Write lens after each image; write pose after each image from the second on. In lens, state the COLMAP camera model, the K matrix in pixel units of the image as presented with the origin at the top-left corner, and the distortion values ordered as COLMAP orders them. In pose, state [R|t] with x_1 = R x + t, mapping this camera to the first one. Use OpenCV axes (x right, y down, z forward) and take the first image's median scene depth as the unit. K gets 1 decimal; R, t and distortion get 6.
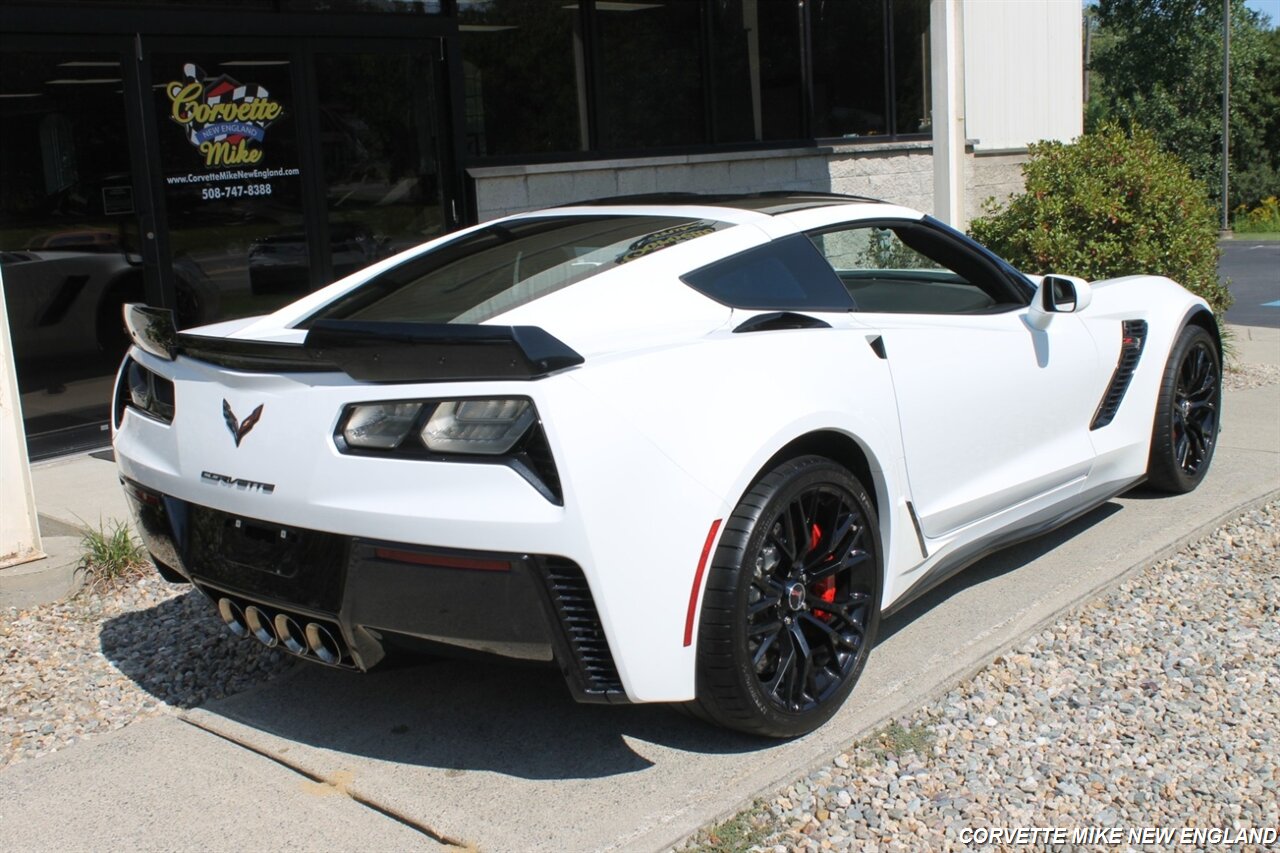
lens RADIAL K [[1423.7, 0, 640.0], [0, 1423.7, 426.5], [0, 0, 1]] dist [-0.087869, 0.045908]
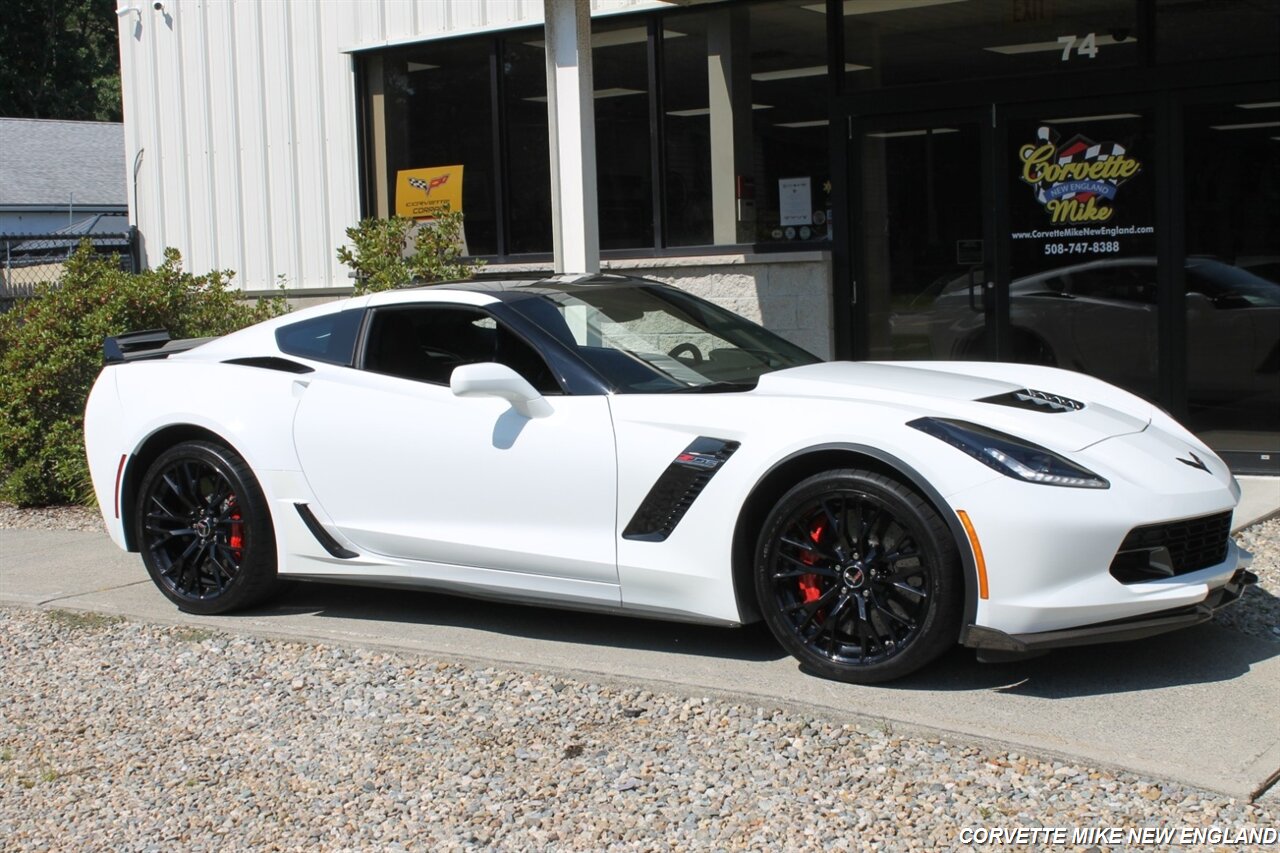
lens RADIAL K [[1752.1, 0, 659.2], [0, 1752.1, 425.2], [0, 0, 1]] dist [-0.042066, 0.073723]
pose [[0.150776, 0.137534, -0.978954, 0.949321], [-0.163584, 0.980094, 0.112499, -0.136504], [0.974939, 0.143179, 0.170273, 0.517138]]
